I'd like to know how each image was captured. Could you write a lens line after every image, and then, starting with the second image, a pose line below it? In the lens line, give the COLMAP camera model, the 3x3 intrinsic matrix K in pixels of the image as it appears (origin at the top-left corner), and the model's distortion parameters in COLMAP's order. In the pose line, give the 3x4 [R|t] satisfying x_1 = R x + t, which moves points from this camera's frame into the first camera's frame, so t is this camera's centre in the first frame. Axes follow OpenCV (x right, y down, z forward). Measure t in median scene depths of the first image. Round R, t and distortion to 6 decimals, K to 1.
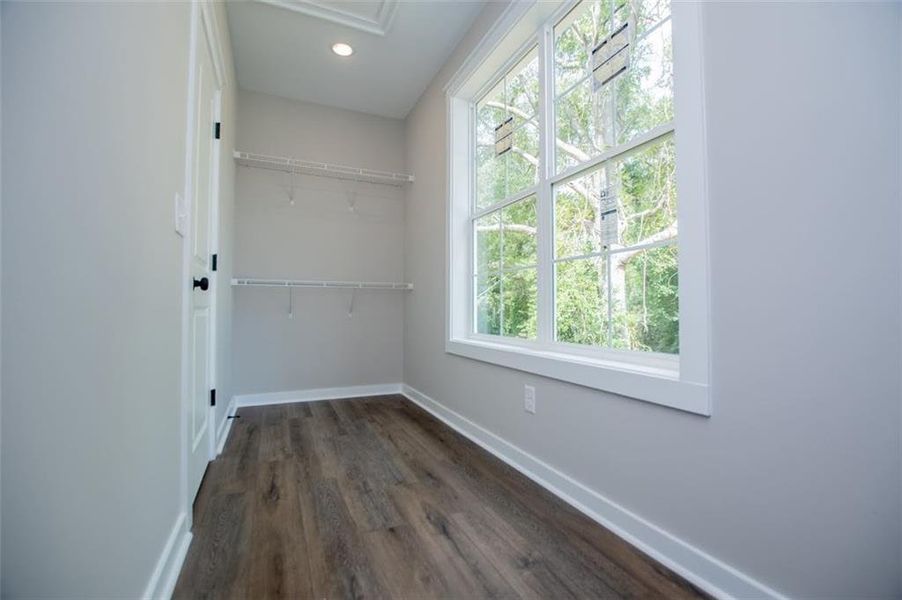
lens RADIAL K [[407.2, 0, 453.1], [0, 407.2, 298.7], [0, 0, 1]] dist [-0.020101, 0.000078]
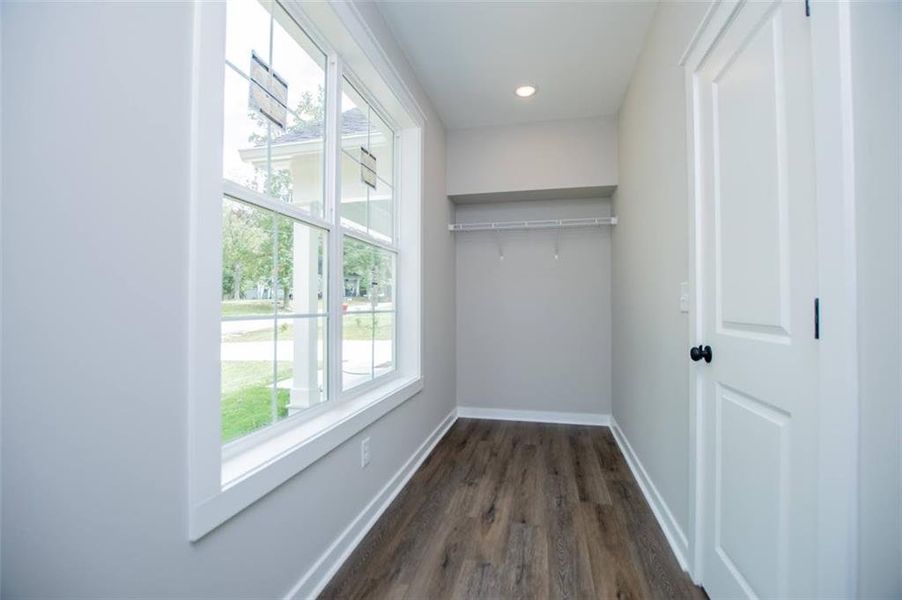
lens RADIAL K [[407.2, 0, 452.5], [0, 407.2, 302.9], [0, 0, 1]] dist [-0.020101, 0.000078]
pose [[-0.801720, 0.002356, 0.597695, -0.737239], [-0.018390, 0.999422, -0.028607, -0.122660], [-0.597417, -0.033927, -0.801213, 2.140557]]
